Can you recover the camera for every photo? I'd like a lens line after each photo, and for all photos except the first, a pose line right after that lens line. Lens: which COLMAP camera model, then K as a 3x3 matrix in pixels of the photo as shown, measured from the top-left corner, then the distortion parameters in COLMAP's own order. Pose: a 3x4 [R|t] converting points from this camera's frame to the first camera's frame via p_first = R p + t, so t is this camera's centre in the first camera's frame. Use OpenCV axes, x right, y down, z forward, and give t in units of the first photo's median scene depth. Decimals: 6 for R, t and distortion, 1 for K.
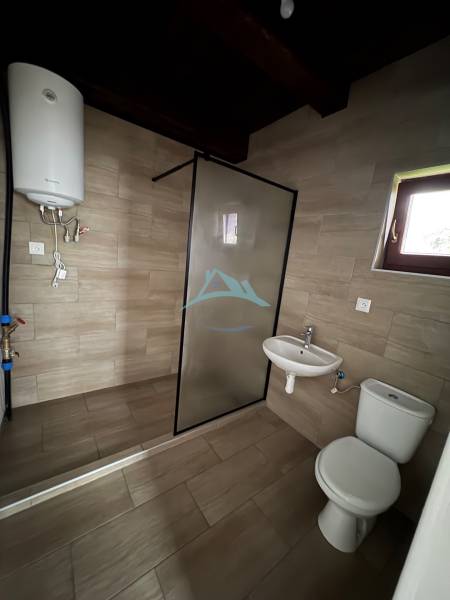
lens RADIAL K [[241.1, 0, 225.0], [0, 241.1, 300.0], [0, 0, 1]] dist [-0.001336, -0.000053]
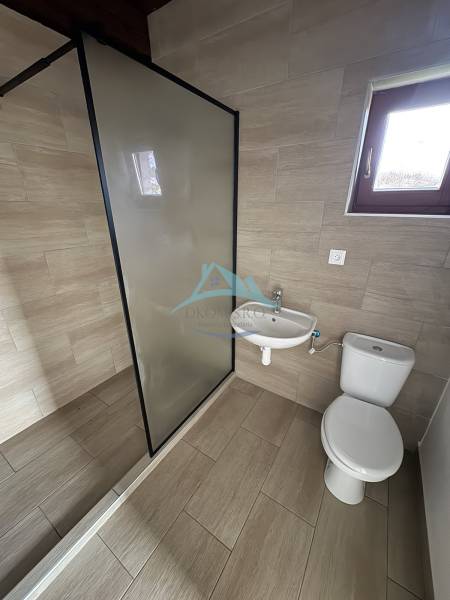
lens RADIAL K [[241.1, 0, 225.0], [0, 241.1, 300.0], [0, 0, 1]] dist [-0.001336, -0.000053]
pose [[0.930348, -0.233604, 0.282633, -0.085195], [0.165910, 0.955562, 0.243671, -0.100872], [-0.326996, -0.179807, 0.927762, 0.257187]]
